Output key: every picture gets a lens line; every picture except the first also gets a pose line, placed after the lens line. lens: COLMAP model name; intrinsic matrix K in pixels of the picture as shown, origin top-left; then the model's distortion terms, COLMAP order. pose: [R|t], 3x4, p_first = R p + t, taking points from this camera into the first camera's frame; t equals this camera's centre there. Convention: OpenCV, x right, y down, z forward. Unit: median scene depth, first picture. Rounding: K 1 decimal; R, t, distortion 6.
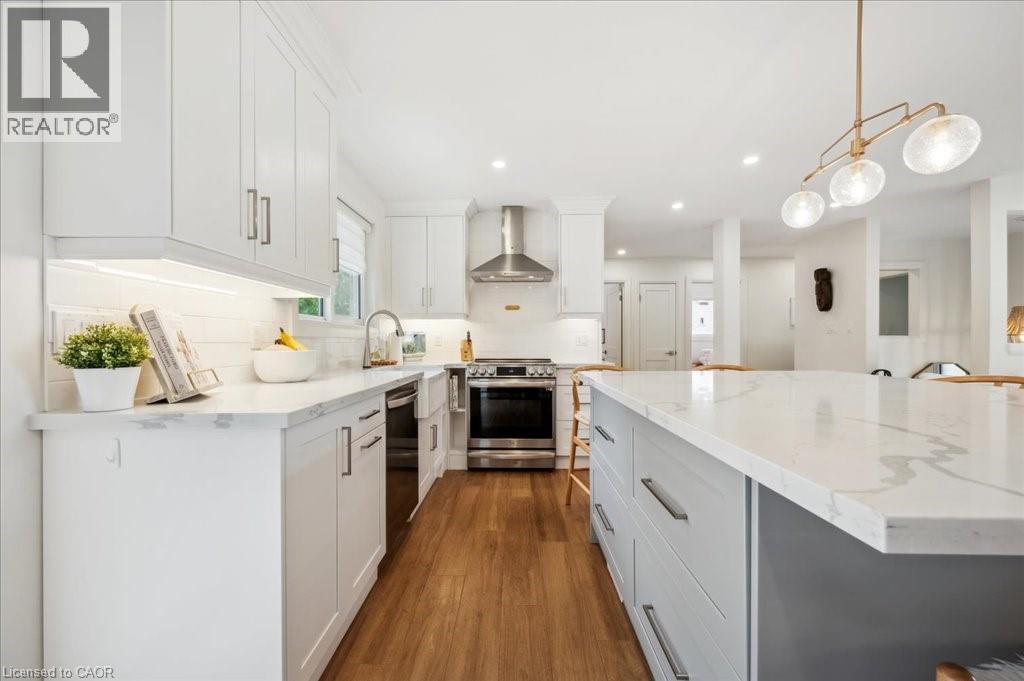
lens RADIAL K [[414.7, 0, 512.0], [0, 414.7, 340.5], [0, 0, 1]] dist [0.001245, 0.000129]
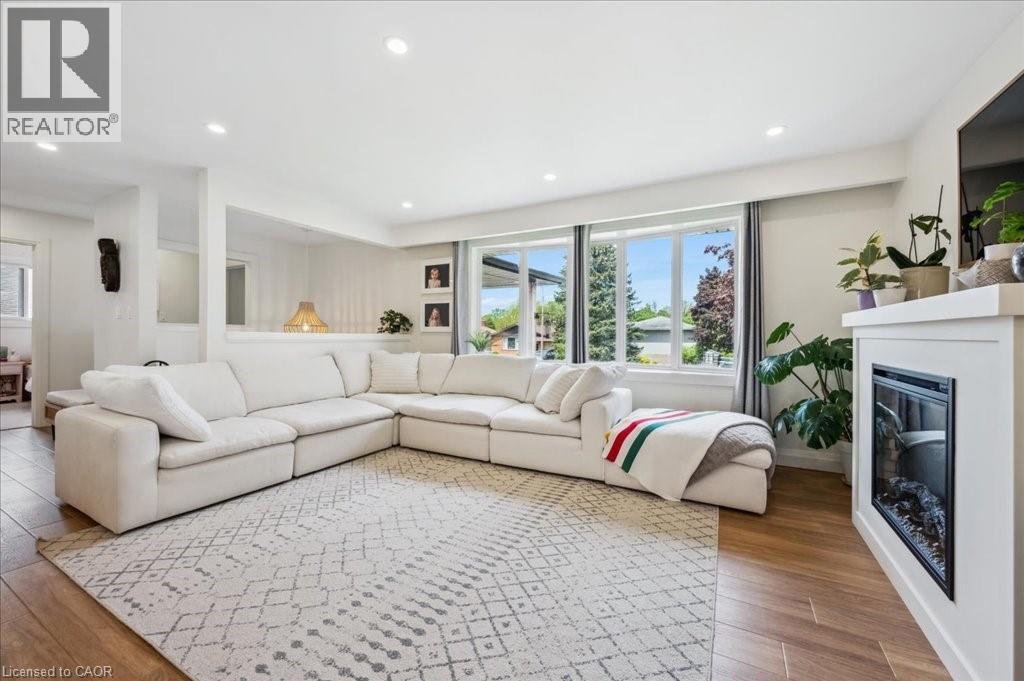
lens RADIAL K [[406.6, 0, 511.6], [0, 406.6, 330.2], [0, 0, 1]] dist [-0.000197, 0.000057]
pose [[0.473258, 0.012155, 0.880840, 0.763103], [-0.011130, 0.999908, -0.007818, 0.006375], [-0.880854, -0.006104, 0.473349, -0.147201]]
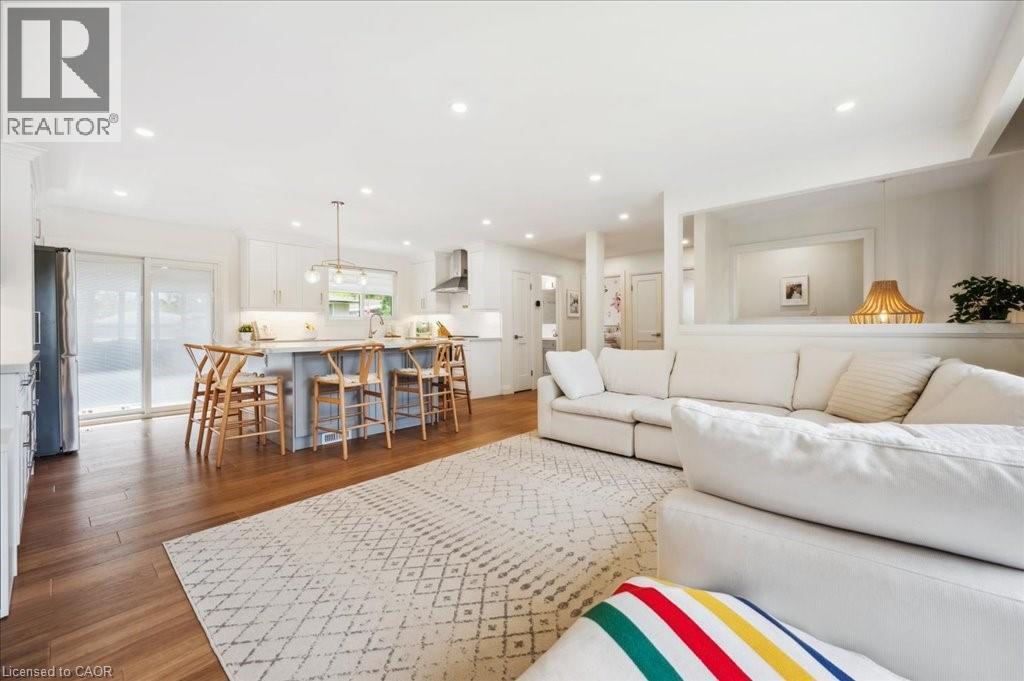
lens RADIAL K [[412.1, 0, 514.4], [0, 412.1, 332.5], [0, 0, 1]] dist [0.001601, 0.000427]
pose [[0.750209, 0.001919, -0.661198, 1.953149], [0.010293, 0.999841, 0.014581, 0.010377], [0.661120, -0.017745, 0.750070, -0.255962]]
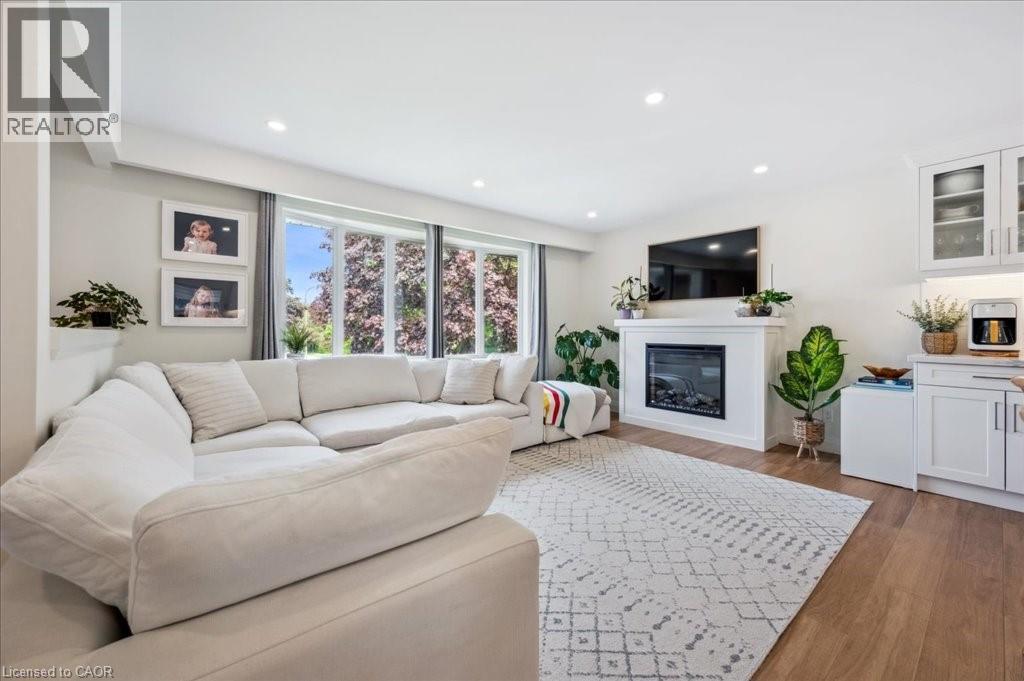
lens RADIAL K [[406.6, 0, 511.6], [0, 406.6, 330.2], [0, 0, 1]] dist [-0.000197, 0.000057]
pose [[-0.648941, -0.003195, 0.760832, 0.828052], [-0.008536, 0.999959, -0.003081, 0.010038], [-0.760791, -0.008494, -0.648941, 1.100937]]
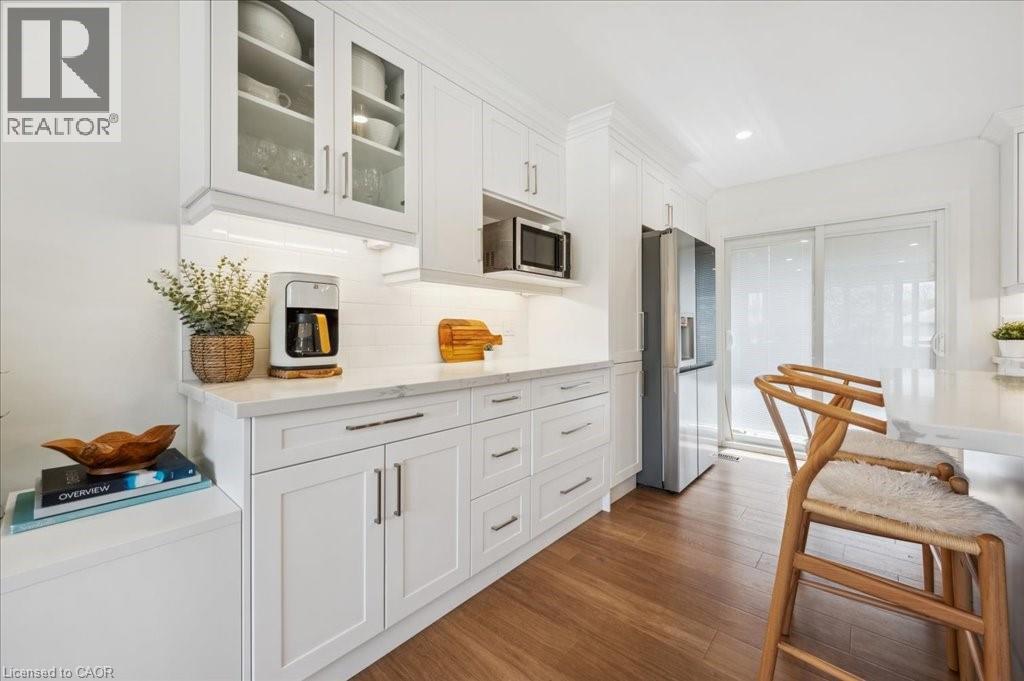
lens RADIAL K [[406.6, 0, 511.6], [0, 406.6, 330.2], [0, 0, 1]] dist [-0.000197, 0.000057]
pose [[-0.651085, -0.000405, -0.759005, 1.067302], [0.006128, 0.999964, -0.005790, 0.000925], [0.758980, -0.008421, -0.651059, 0.131562]]
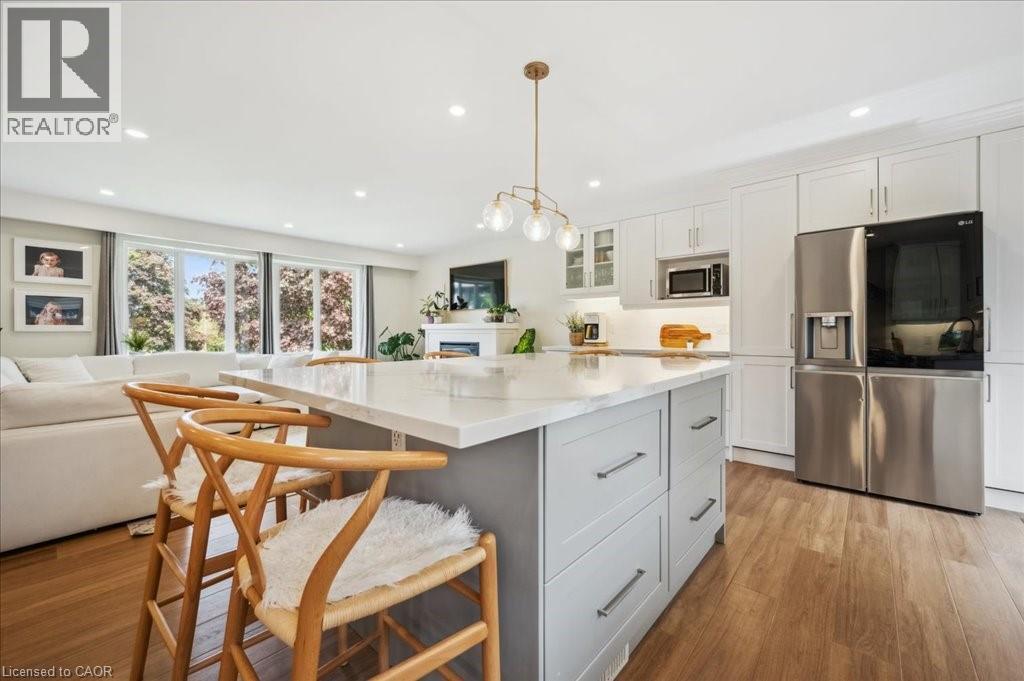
lens RADIAL K [[412.1, 0, 514.4], [0, 412.1, 332.5], [0, 0, 1]] dist [0.001601, 0.000427]
pose [[-0.763071, 0.000653, 0.646314, -0.047061], [-0.002122, 0.999992, -0.003515, 0.009571], [-0.646311, -0.004053, -0.763063, 1.080897]]
